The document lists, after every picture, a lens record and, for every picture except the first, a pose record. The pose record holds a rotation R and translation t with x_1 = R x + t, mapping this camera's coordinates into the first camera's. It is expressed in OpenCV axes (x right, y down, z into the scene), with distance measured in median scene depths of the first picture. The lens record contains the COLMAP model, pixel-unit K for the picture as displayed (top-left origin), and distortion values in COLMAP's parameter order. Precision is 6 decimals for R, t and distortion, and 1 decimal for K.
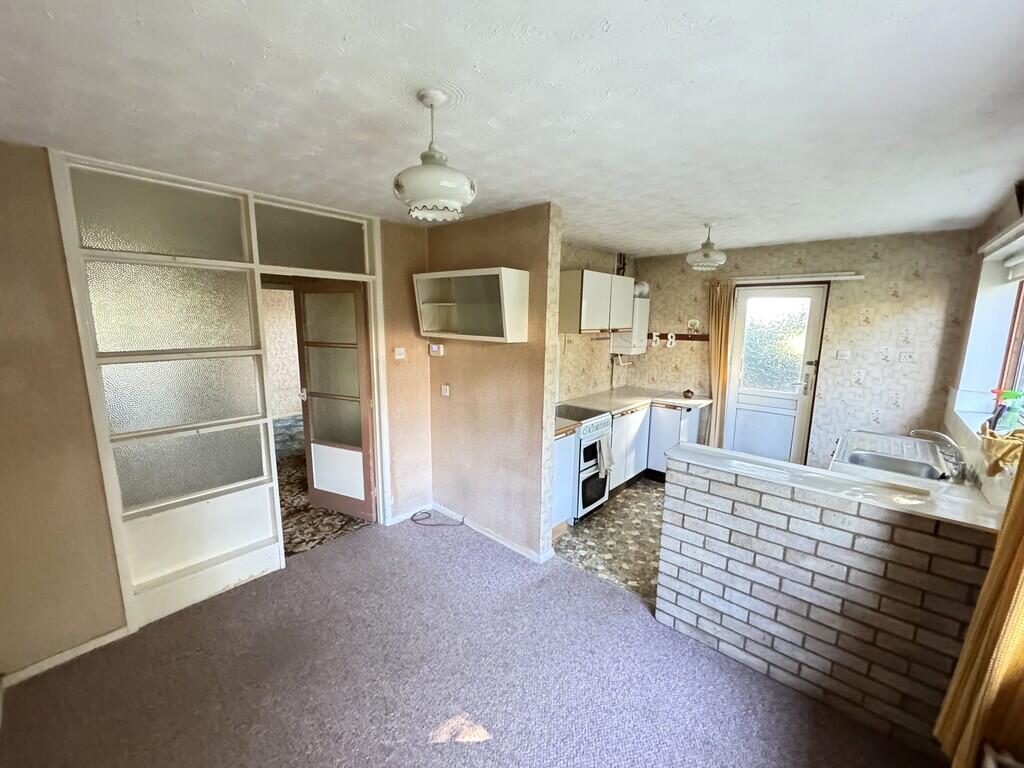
lens RADIAL K [[406.7, 0, 513.4], [0, 406.7, 383.8], [0, 0, 1]] dist [-0.004032, 0.000187]
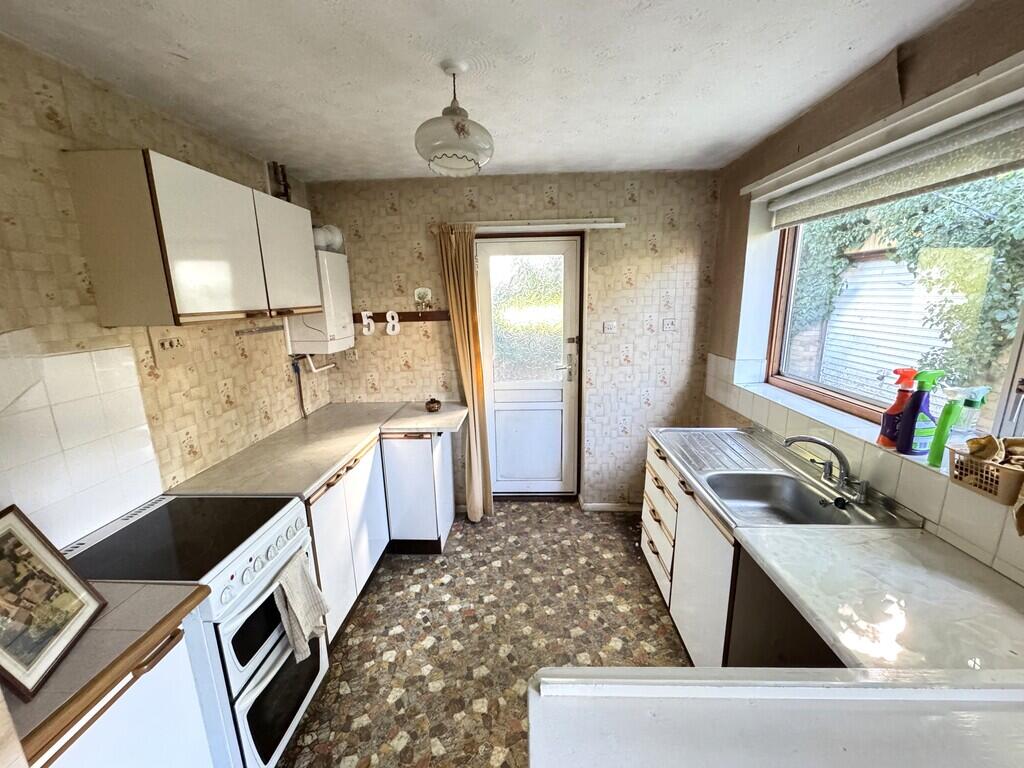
lens RADIAL K [[406.7, 0, 513.4], [0, 406.7, 383.8], [0, 0, 1]] dist [-0.004032, 0.000187]
pose [[0.768385, -0.163738, 0.618688, 0.160900], [0.132415, 0.986474, 0.096619, -0.062906], [-0.626140, 0.007683, 0.779673, 0.495752]]
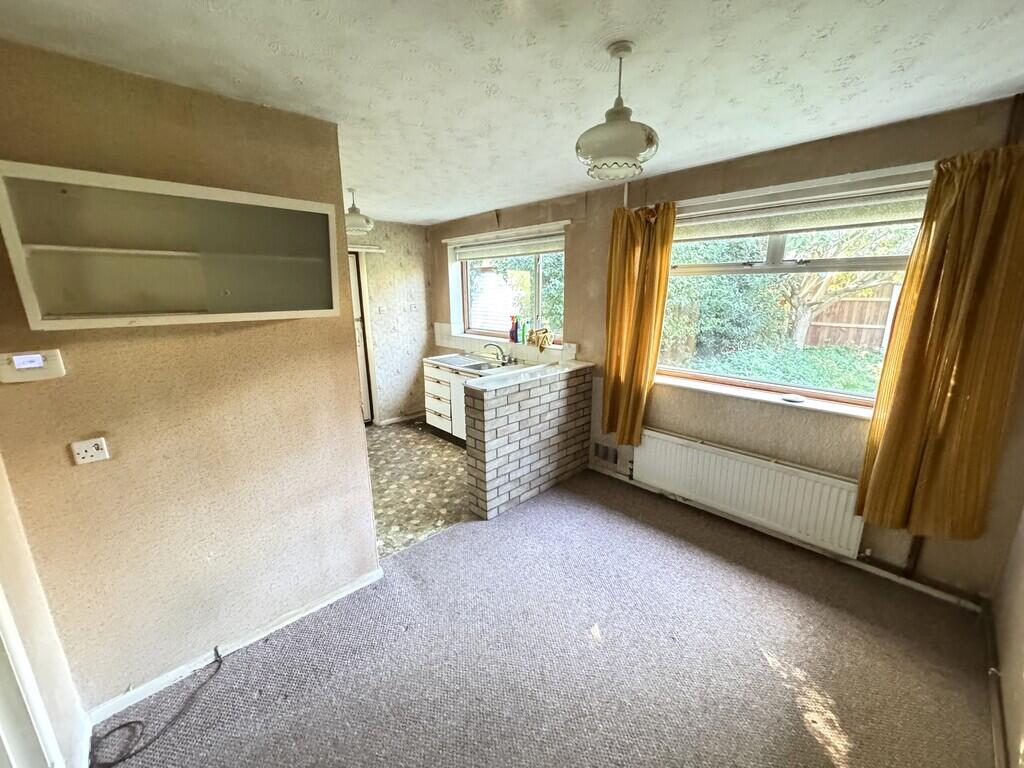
lens RADIAL K [[406.7, 0, 513.4], [0, 406.7, 383.8], [0, 0, 1]] dist [-0.004032, 0.000187]
pose [[0.083344, -0.244278, 0.966117, -0.491399], [0.172813, 0.958344, 0.227404, -0.067712], [-0.981422, 0.148005, 0.122087, 0.446087]]
